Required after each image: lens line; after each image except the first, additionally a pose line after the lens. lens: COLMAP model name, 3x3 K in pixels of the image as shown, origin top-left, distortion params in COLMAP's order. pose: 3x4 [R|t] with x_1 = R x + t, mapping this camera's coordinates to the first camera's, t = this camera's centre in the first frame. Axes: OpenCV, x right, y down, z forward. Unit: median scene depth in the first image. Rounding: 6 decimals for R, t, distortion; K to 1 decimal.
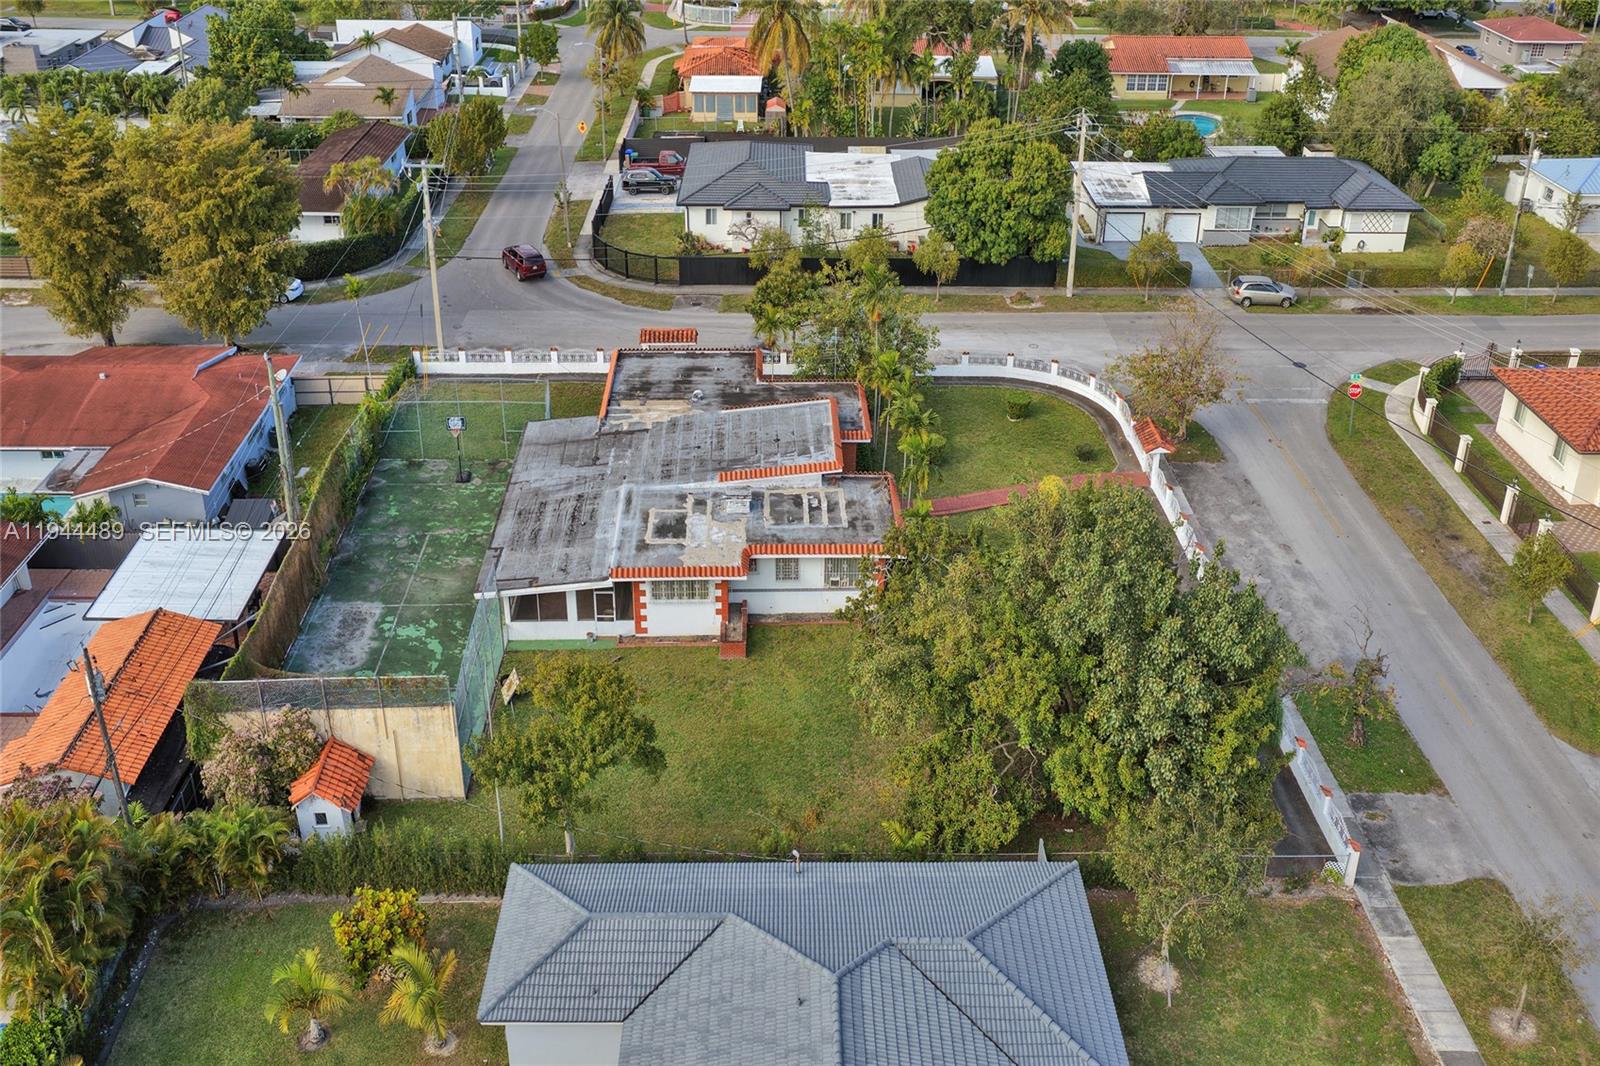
lens RADIAL K [[1307.3, 0, 798.5], [0, 1307.3, 490.5], [0, 0, 1]] dist [-0.003052, 0.008328]
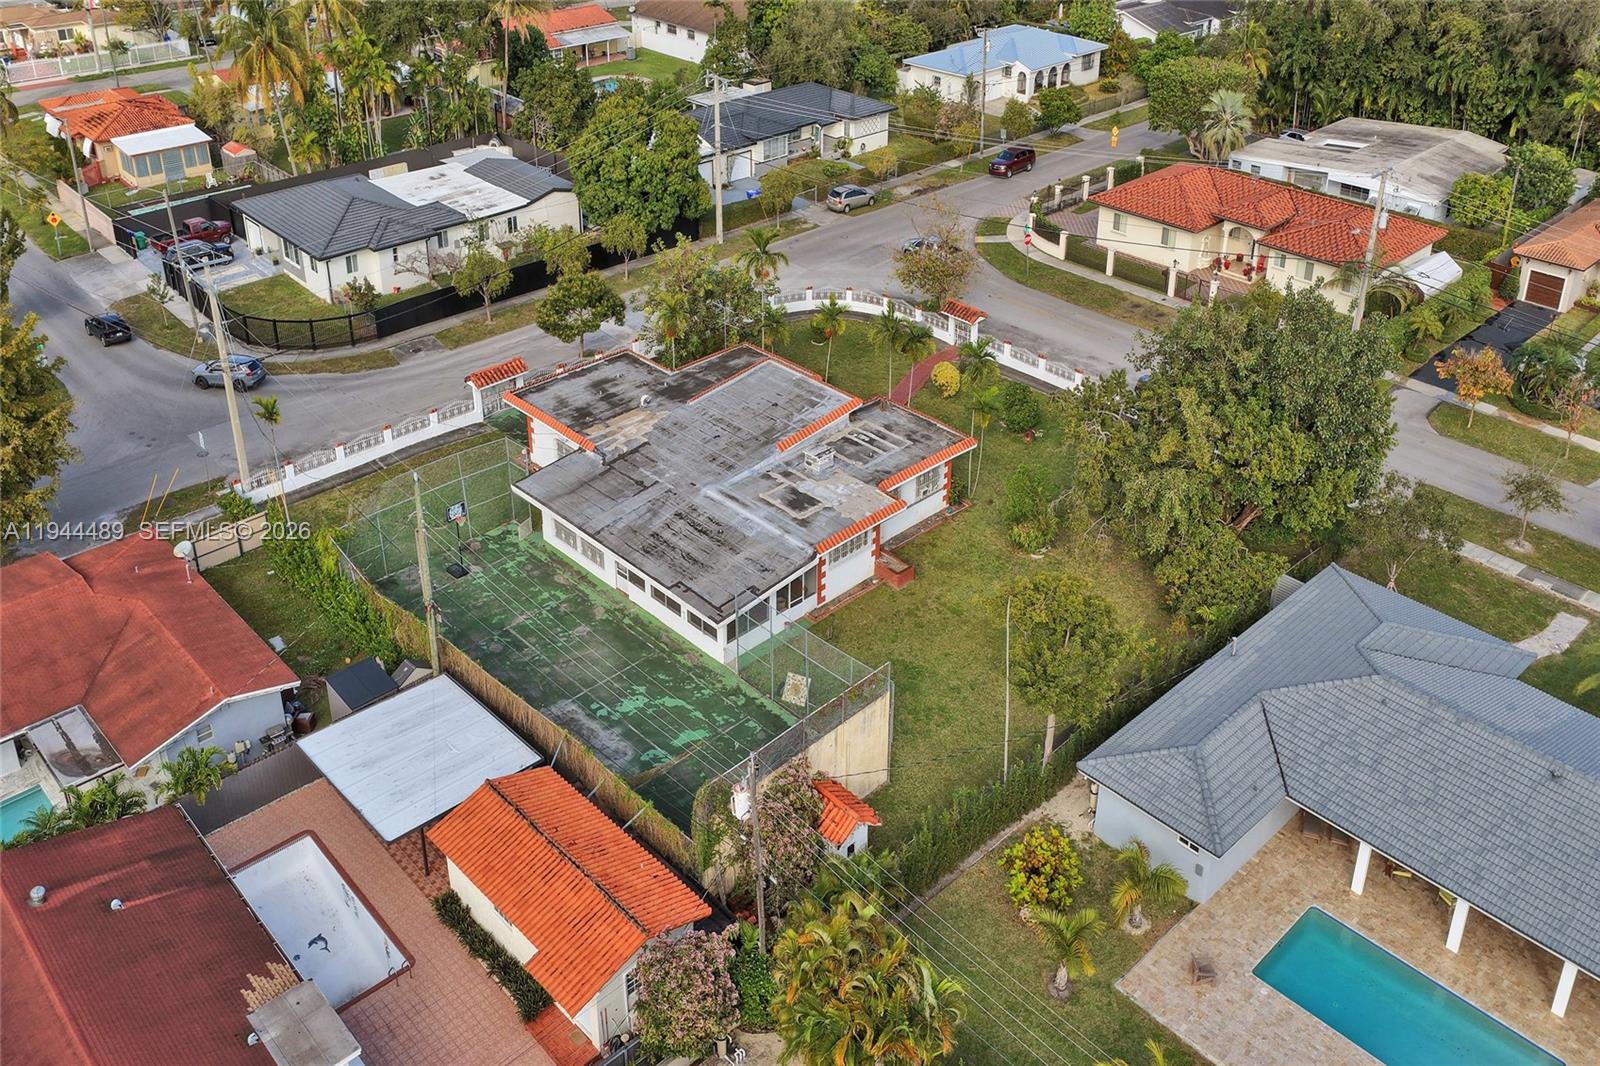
lens RADIAL K [[1307.3, 0, 798.5], [0, 1307.3, 490.5], [0, 0, 1]] dist [-0.003052, 0.008328]
pose [[0.741644, -0.357195, 0.567782, -0.574147], [0.353949, 0.927392, 0.121096, -0.087528], [-0.569811, 0.111156, 0.814223, 0.131798]]
